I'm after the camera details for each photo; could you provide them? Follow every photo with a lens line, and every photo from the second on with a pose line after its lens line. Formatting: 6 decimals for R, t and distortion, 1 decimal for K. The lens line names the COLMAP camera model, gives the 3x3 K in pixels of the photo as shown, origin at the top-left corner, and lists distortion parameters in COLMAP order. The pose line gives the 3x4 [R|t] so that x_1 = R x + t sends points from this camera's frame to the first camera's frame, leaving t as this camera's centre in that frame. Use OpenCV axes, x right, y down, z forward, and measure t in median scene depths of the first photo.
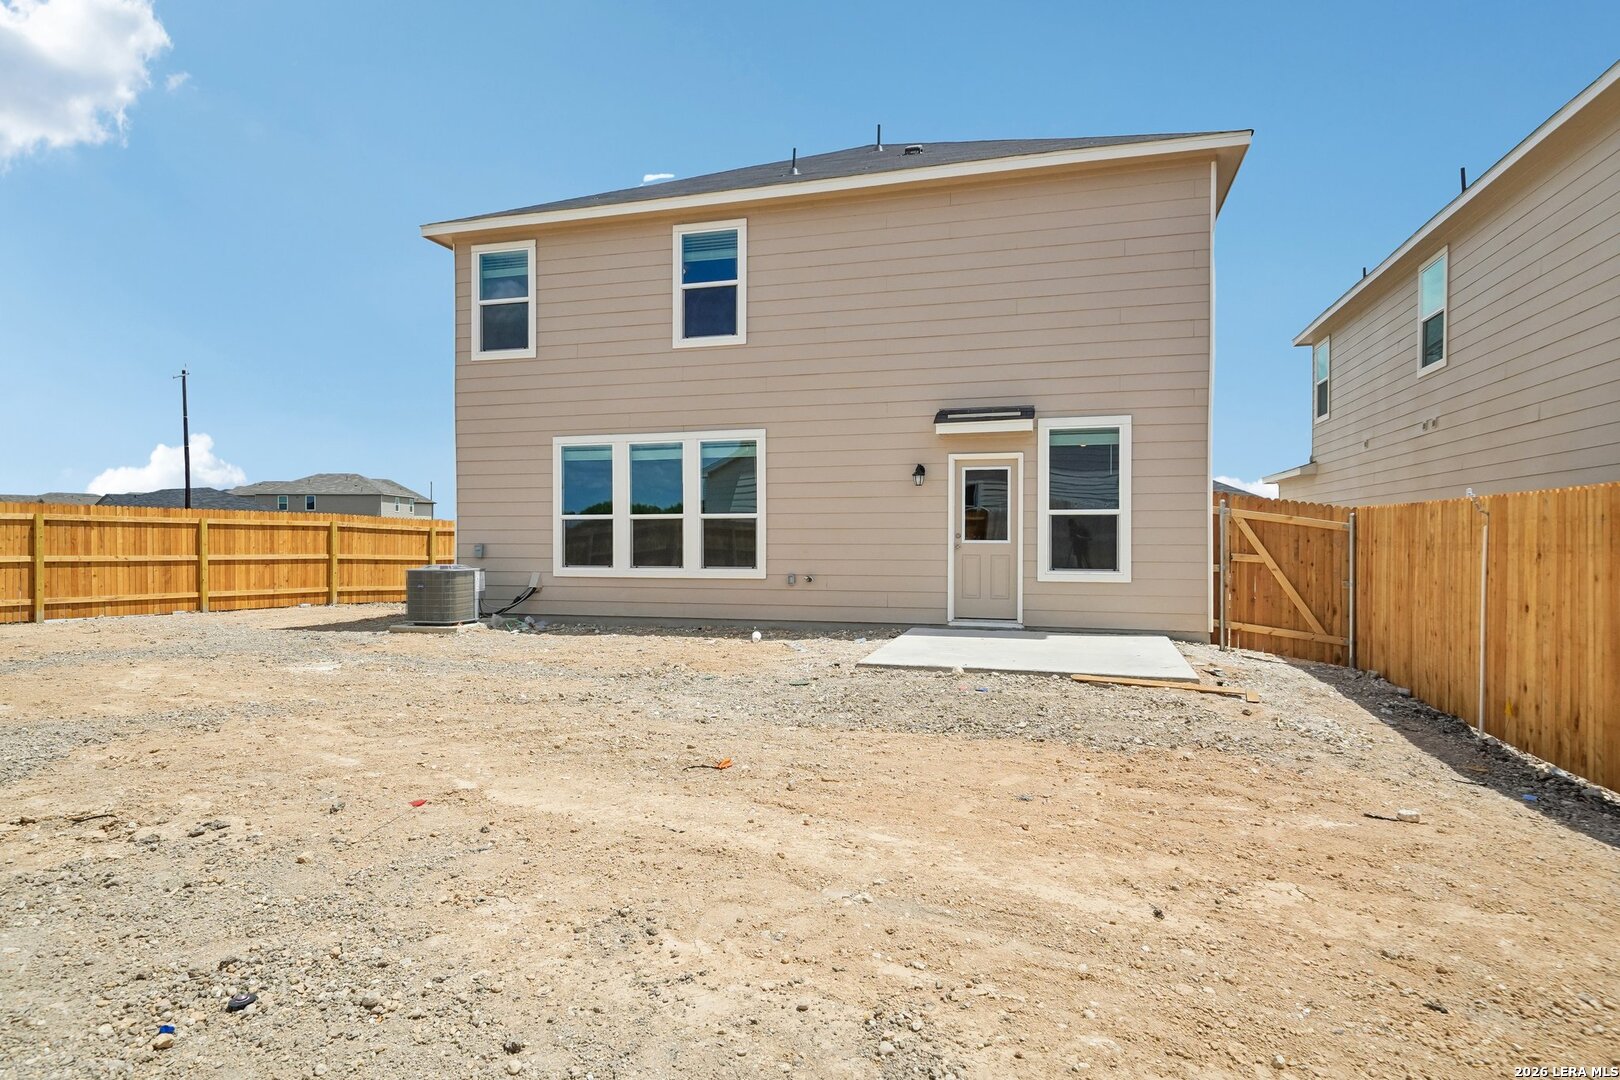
lens RADIAL K [[898.3, 0, 810.0], [0, 898.3, 540.0], [0, 0, 1]] dist [0.029865, 0.000098]
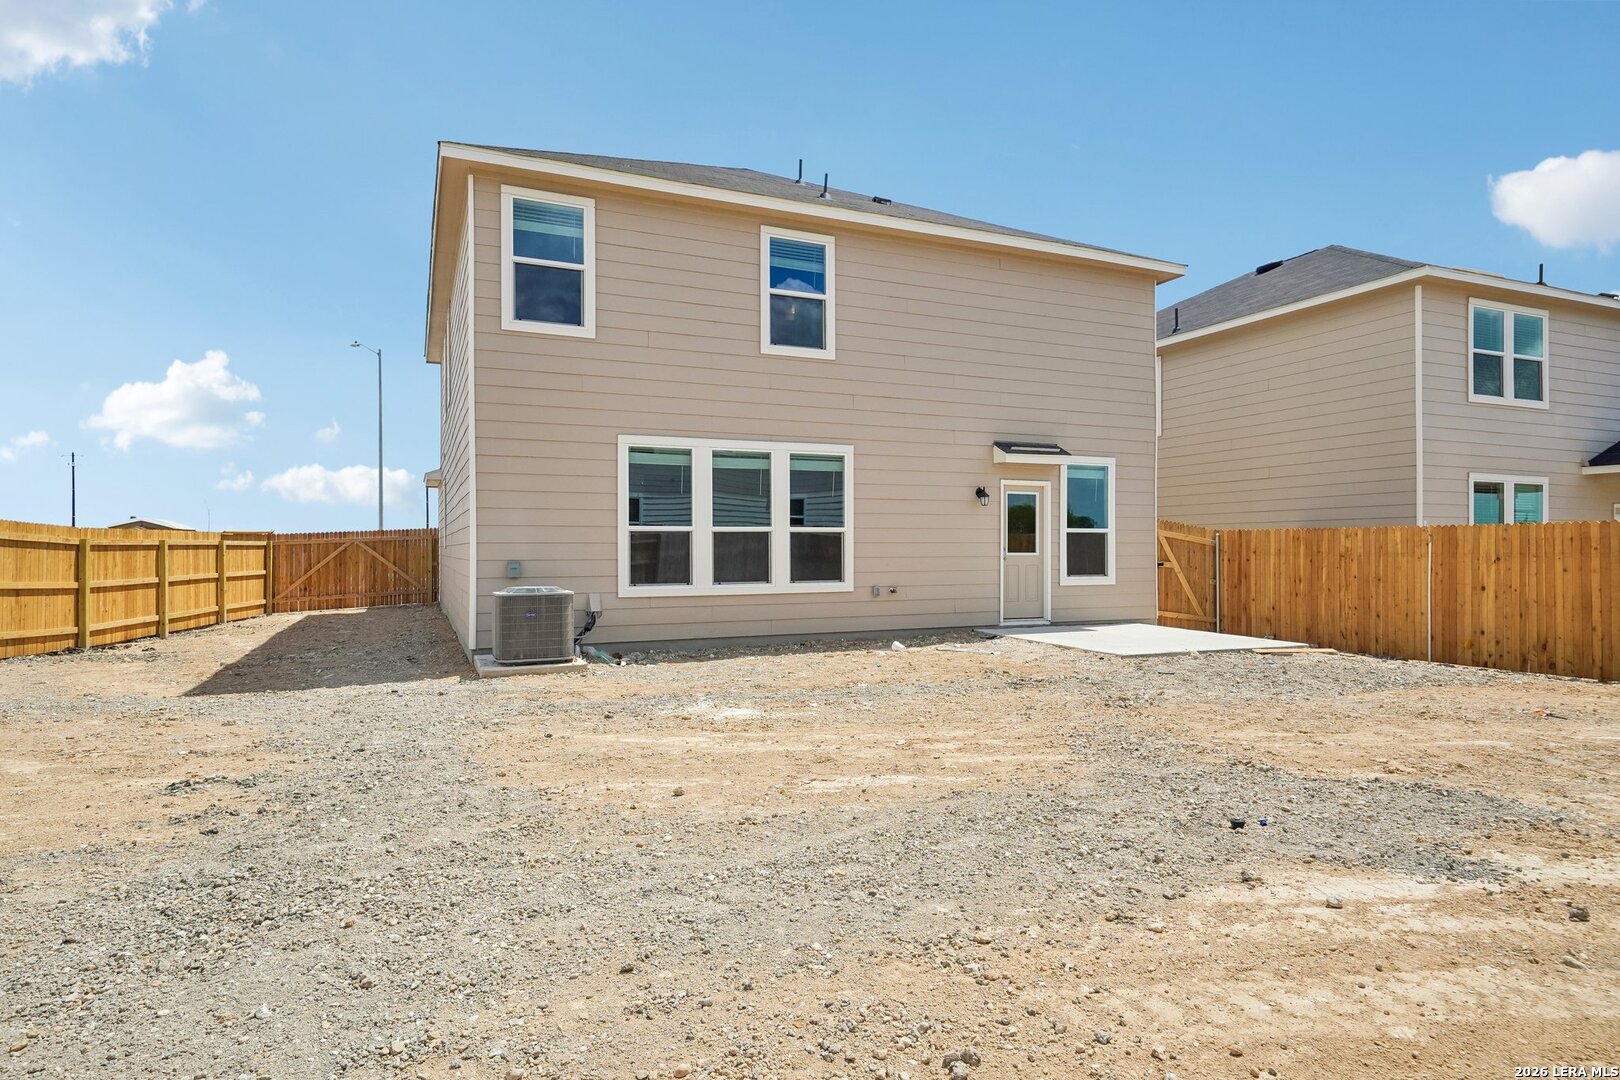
lens RADIAL K [[898.3, 0, 810.0], [0, 898.3, 540.0], [0, 0, 1]] dist [0.029865, 0.000098]
pose [[0.767732, 0.005233, 0.640750, -0.730405], [0.005038, 0.999886, -0.014202, -0.001132], [-0.640751, 0.014132, 0.767618, 0.240295]]
